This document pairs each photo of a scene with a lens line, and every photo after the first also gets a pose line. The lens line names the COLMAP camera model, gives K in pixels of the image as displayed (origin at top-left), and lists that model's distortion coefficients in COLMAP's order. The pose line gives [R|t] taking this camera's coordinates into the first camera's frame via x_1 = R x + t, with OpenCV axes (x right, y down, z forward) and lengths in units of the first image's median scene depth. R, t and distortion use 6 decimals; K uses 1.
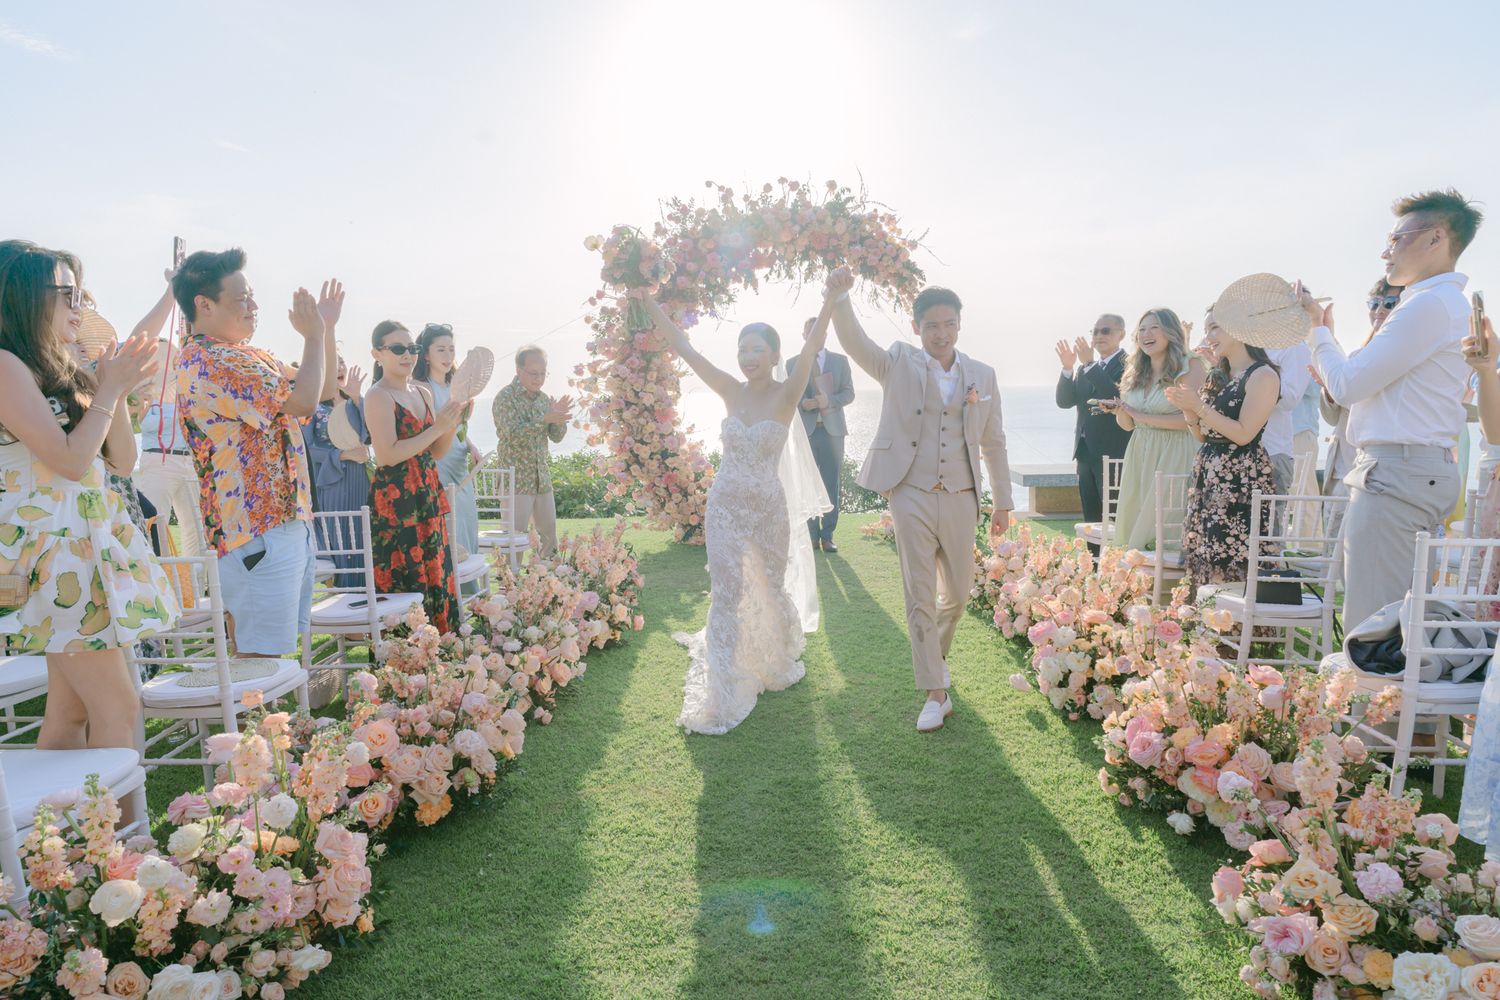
lens RADIAL K [[1036.0, 0, 750.0], [0, 1036.0, 500.0], [0, 0, 1]] dist [0.005326, 0.000669]
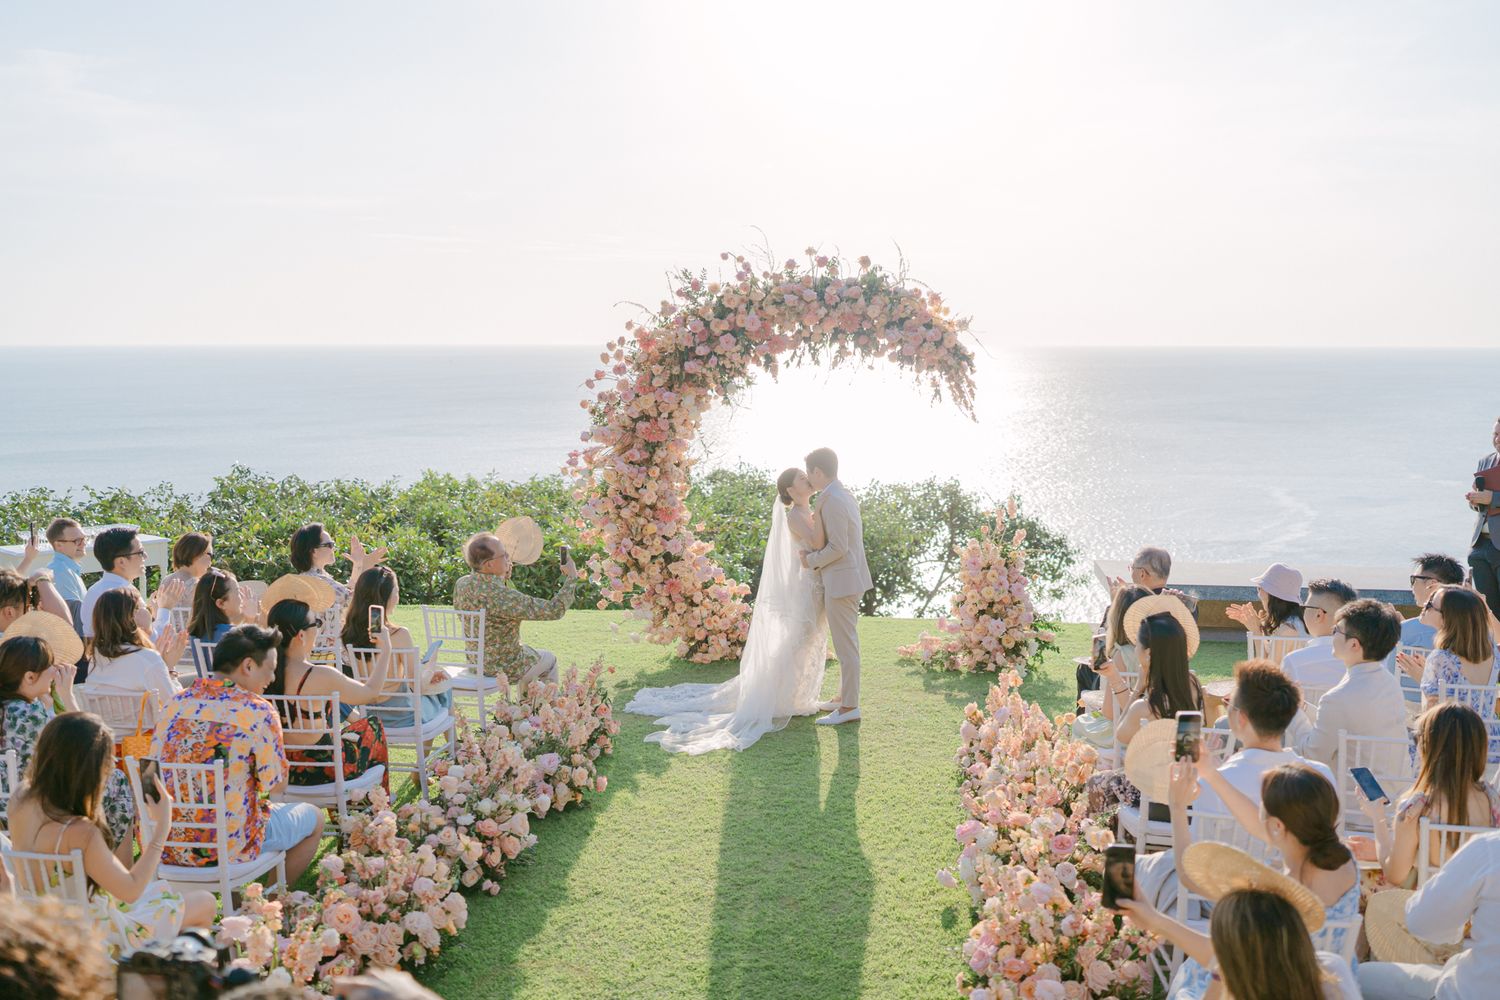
lens RADIAL K [[1513.2, 0, 750.0], [0, 1513.2, 500.0], [0, 0, 1]] dist [0.002848, -0.009530]
pose [[0.996376, 0.032806, -0.078477, 0.087733], [-0.032817, 0.999461, 0.001152, -0.100702], [0.078472, 0.001428, 0.996915, -0.268446]]
